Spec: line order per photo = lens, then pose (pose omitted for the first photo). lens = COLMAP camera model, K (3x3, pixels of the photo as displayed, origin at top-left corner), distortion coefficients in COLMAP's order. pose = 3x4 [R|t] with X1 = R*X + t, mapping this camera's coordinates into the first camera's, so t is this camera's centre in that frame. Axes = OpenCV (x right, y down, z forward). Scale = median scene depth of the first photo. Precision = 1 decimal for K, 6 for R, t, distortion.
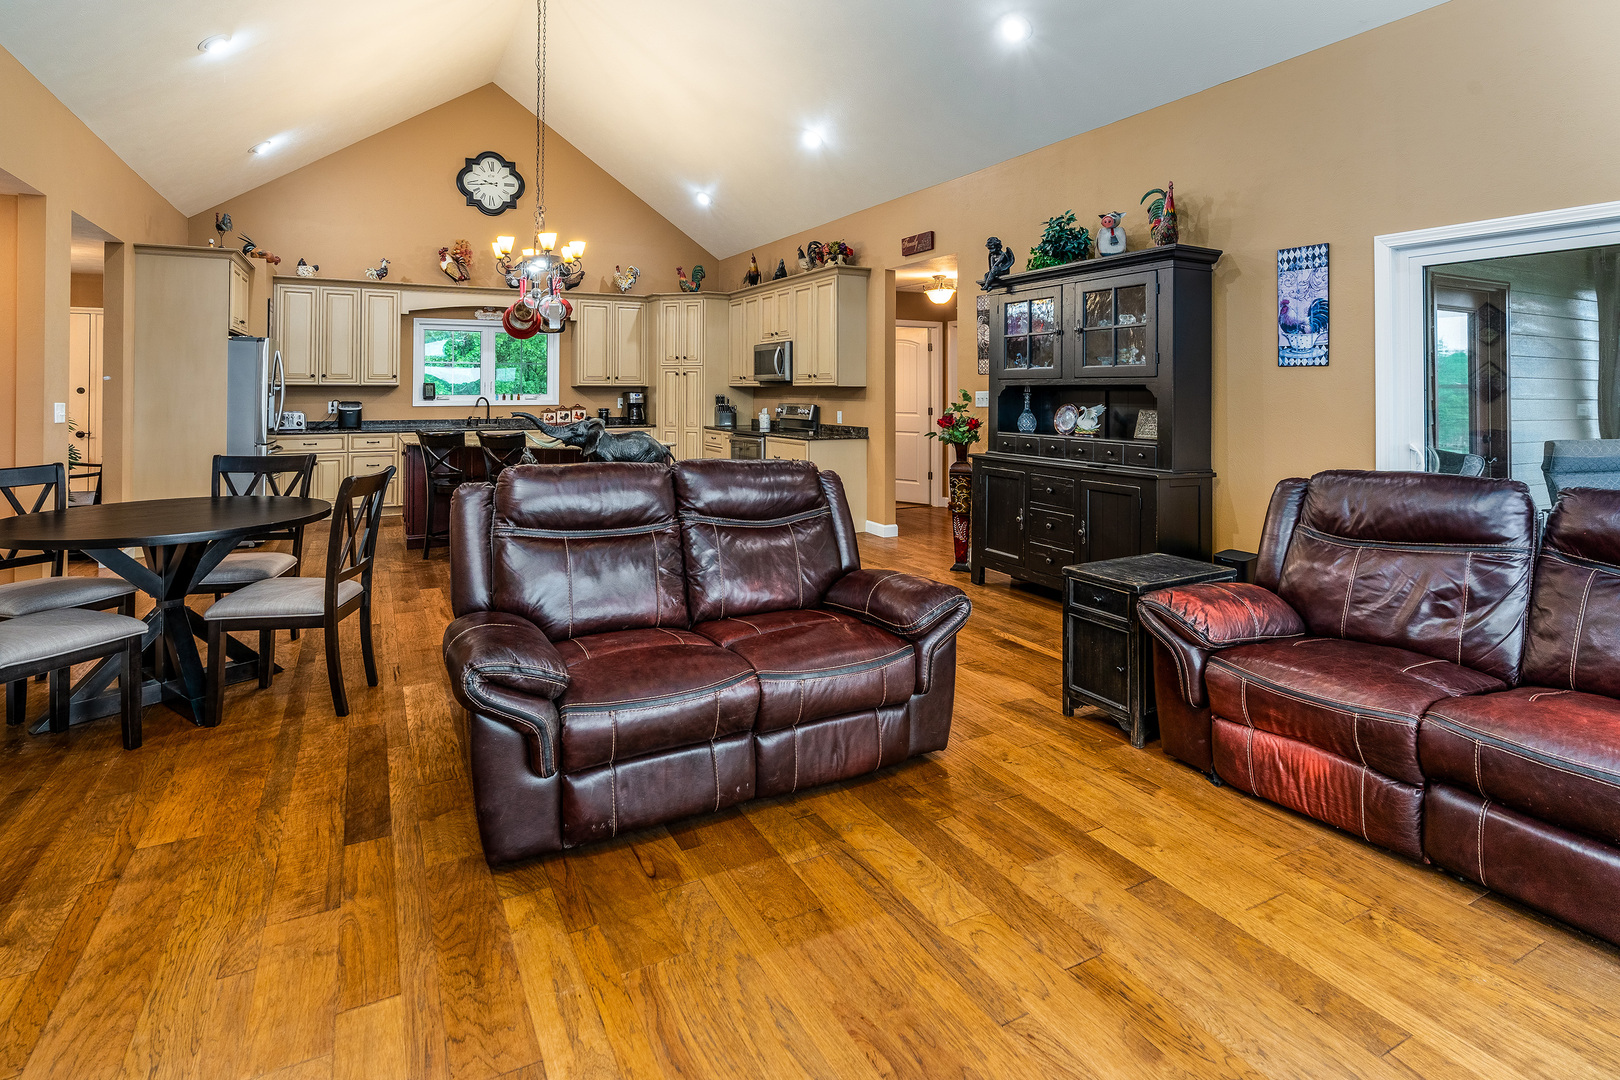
lens RADIAL K [[778.4, 0, 755.5], [0, 778.4, 398.5], [0, 0, 1]] dist [-0.002241, -0.000066]
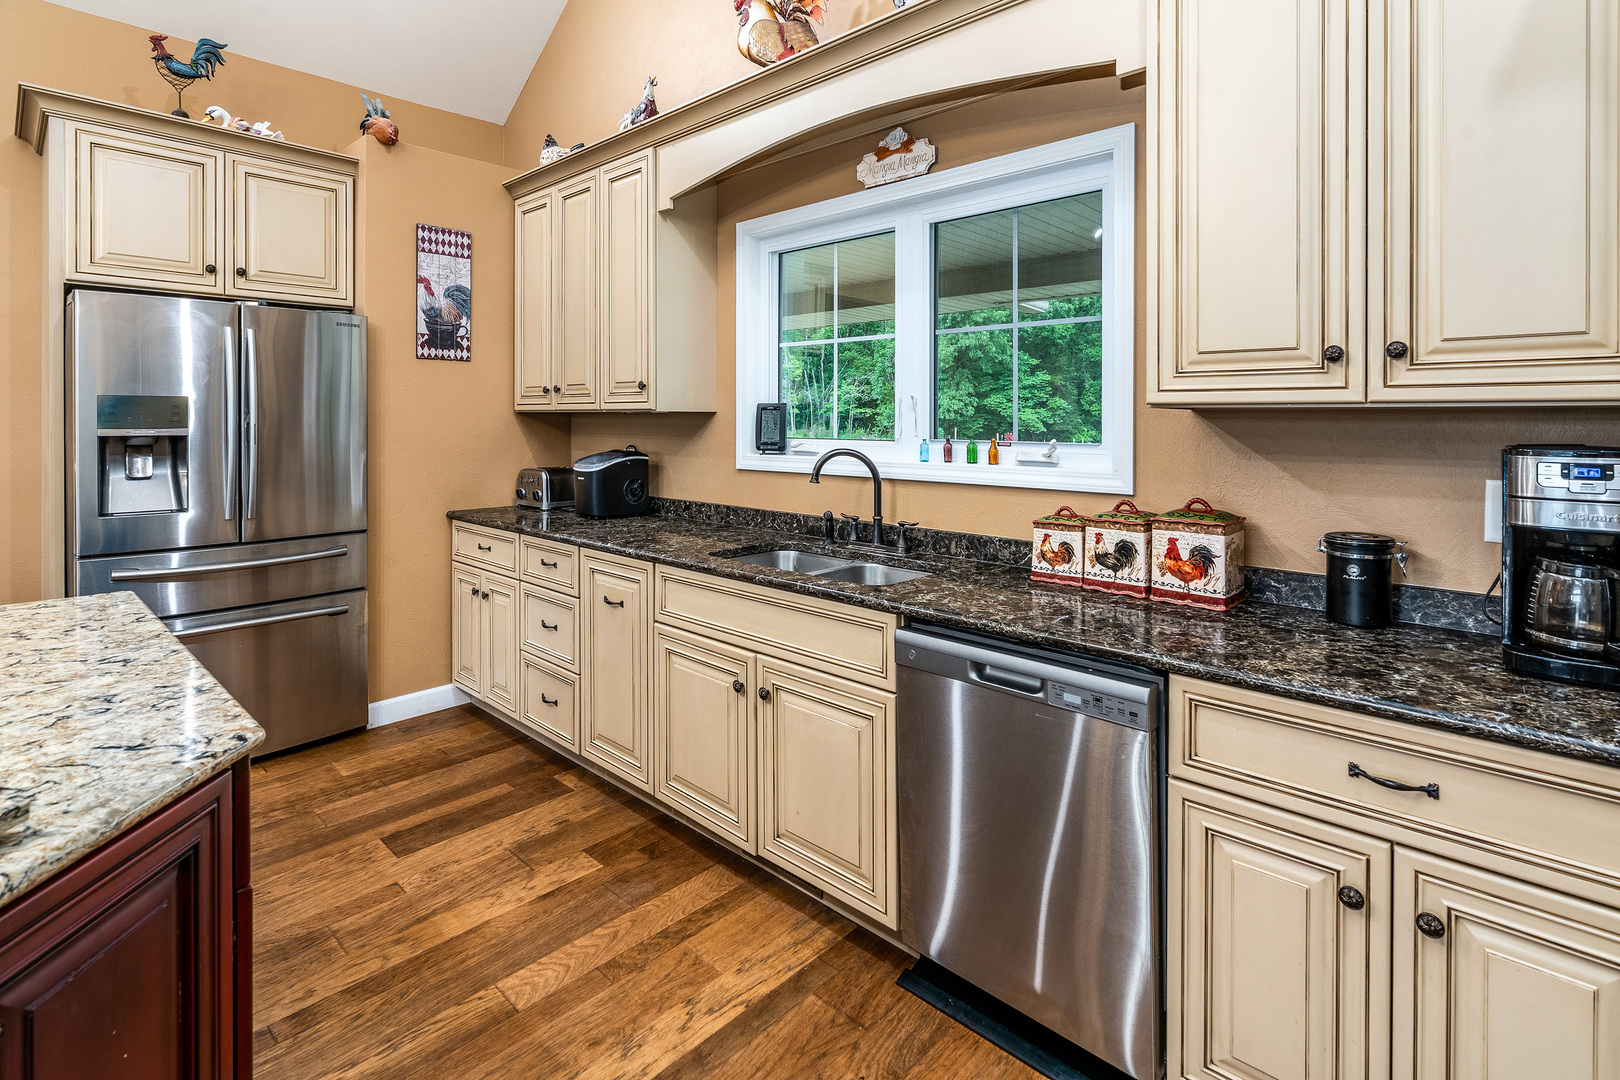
lens RADIAL K [[801.1, 0, 818.4], [0, 801.1, 410.8], [0, 0, 1]] dist [-0.005183, -0.000614]
pose [[0.366042, -0.009479, -0.930550, -0.077319], [-0.015664, 0.999744, -0.016346, -0.010819], [0.930467, 0.020560, 0.365799, 0.867394]]
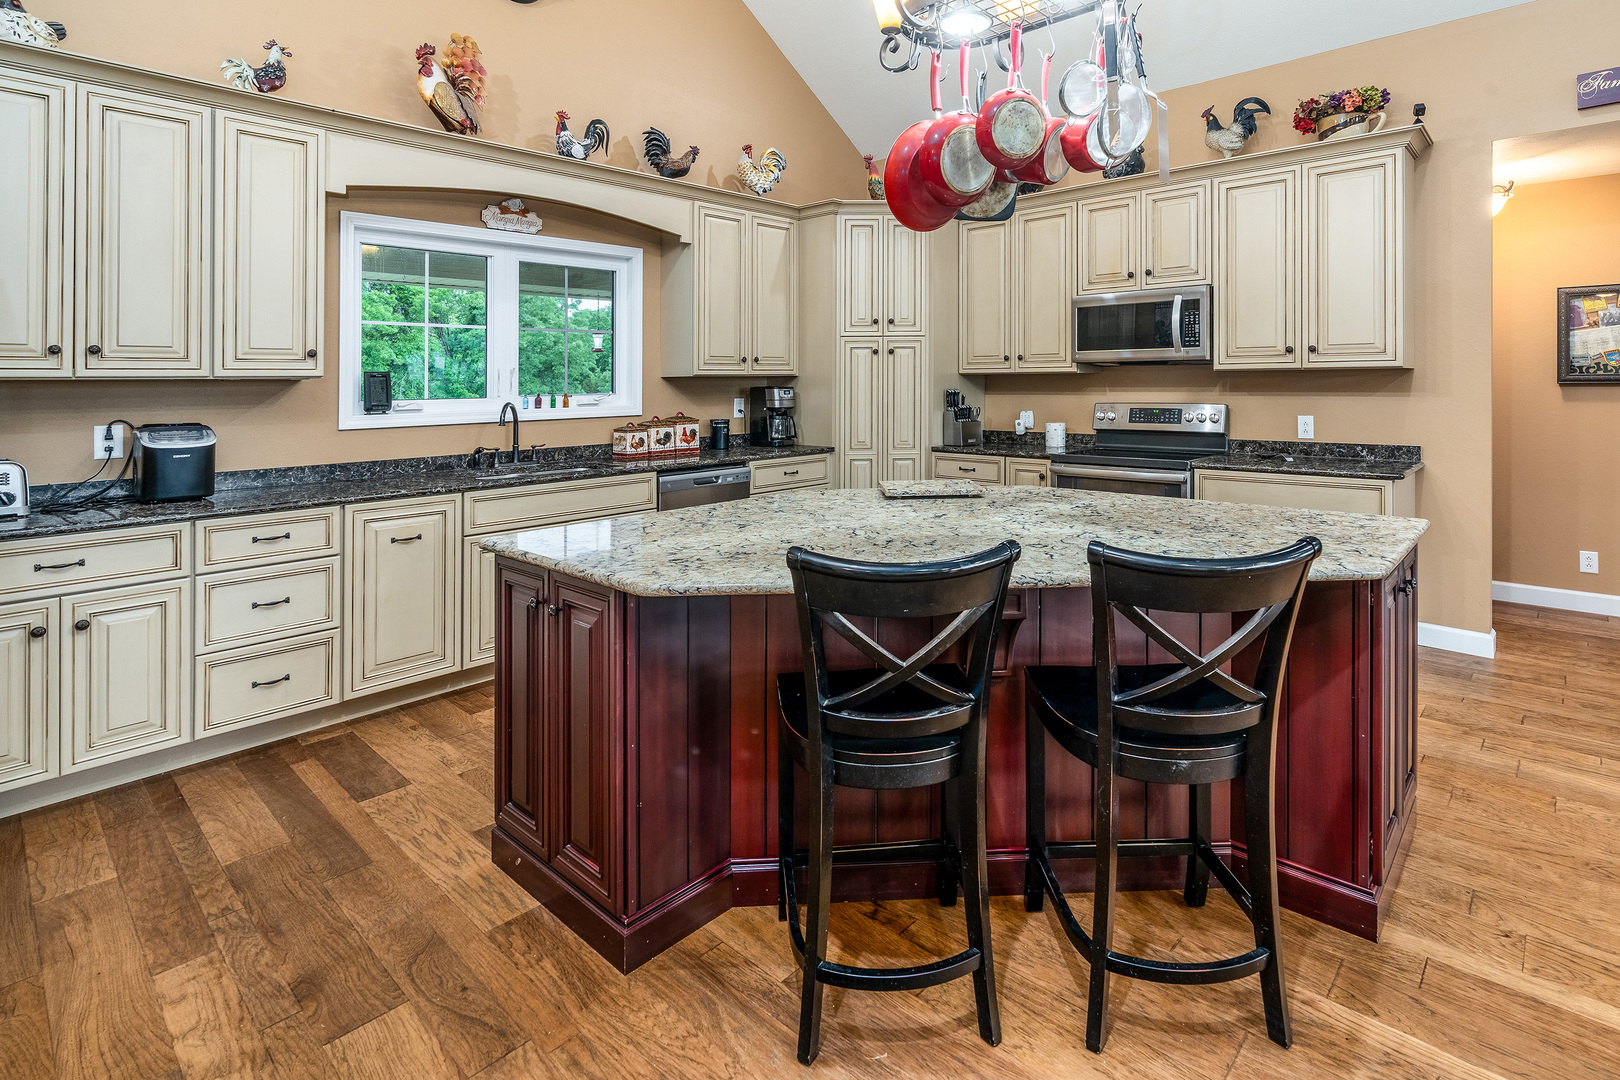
lens RADIAL K [[817.8, 0, 801.9], [0, 817.8, 377.9], [0, 0, 1]] dist [0.023291, 0.000141]
pose [[0.937815, -0.010138, 0.346988, -0.350452], [0.016286, 0.999758, -0.014805, -0.006120], [-0.346754, 0.019535, 0.937753, 0.497548]]
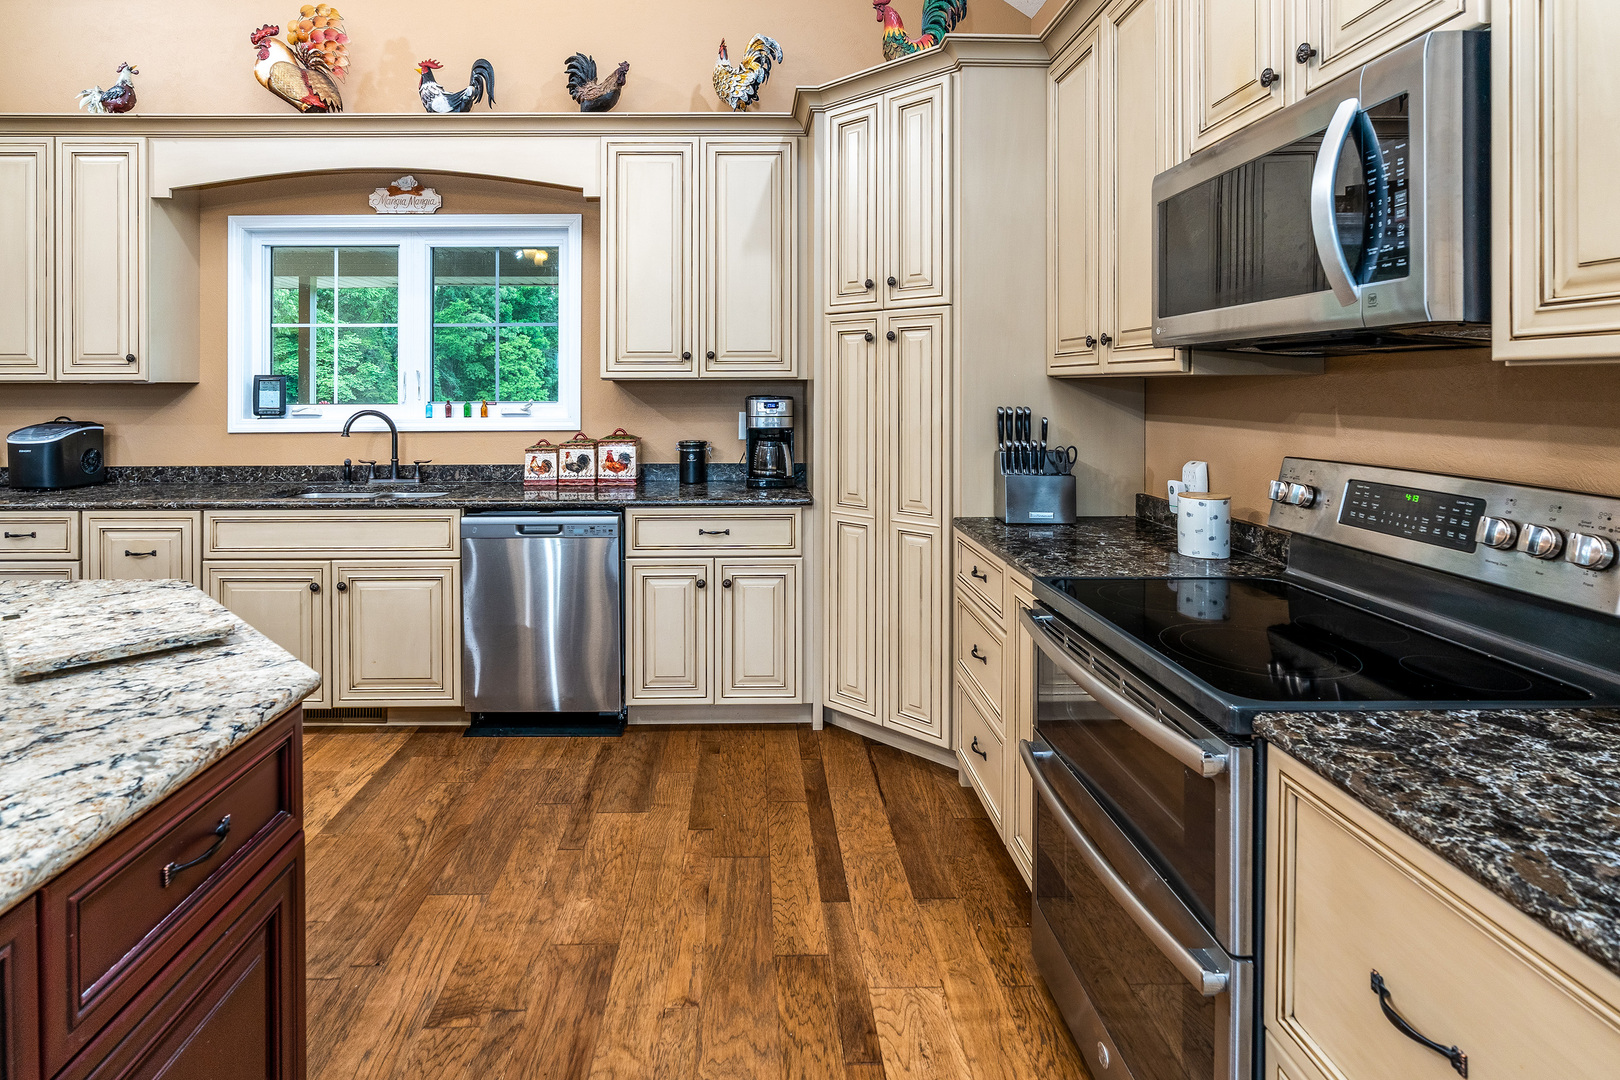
lens RADIAL K [[794.7, 0, 773.1], [0, 794.7, 382.5], [0, 0, 1]] dist [-0.005291, 0.000640]
pose [[0.909564, -0.006265, -0.415516, -0.006259], [-0.000494, 0.999869, -0.016157, -0.009136], [0.415563, 0.014902, 0.909442, 0.713804]]
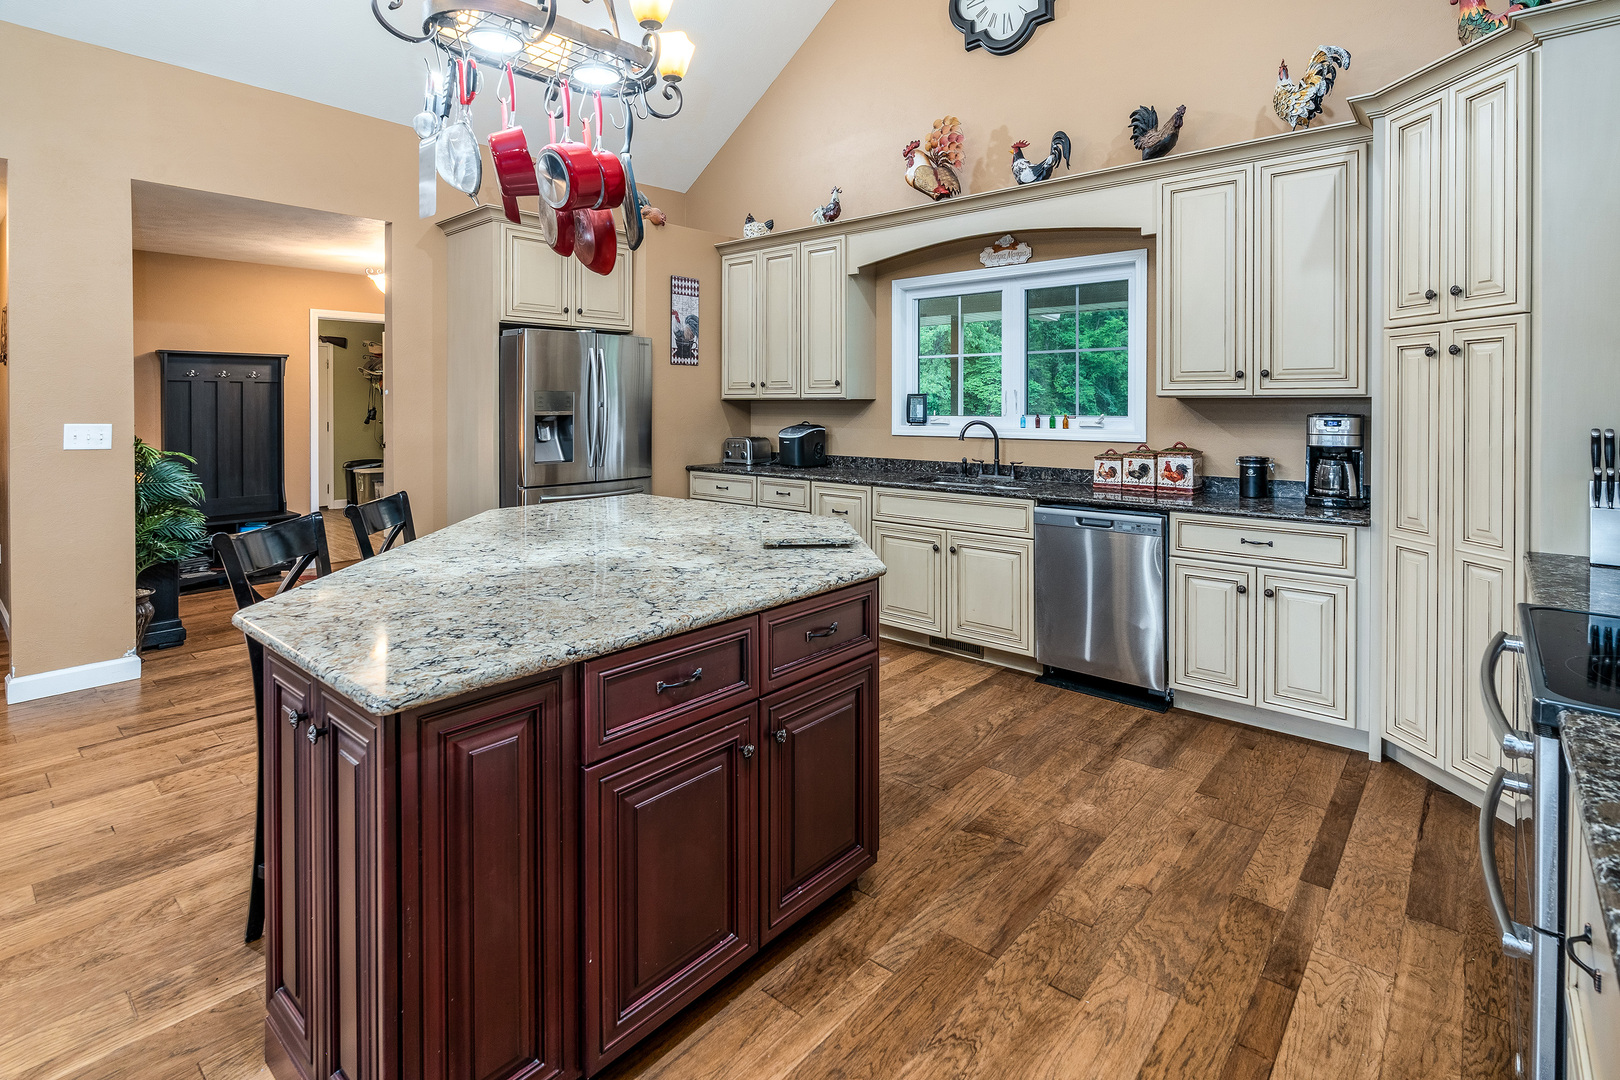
lens RADIAL K [[799.8, 0, 832.2], [0, 799.8, 401.5], [0, 0, 1]] dist [-0.000902, 0.000323]
pose [[0.409126, -0.003254, -0.912472, 0.077573], [-0.011856, 0.999890, -0.008882, -0.008402], [0.912401, 0.014452, 0.409043, 0.692635]]
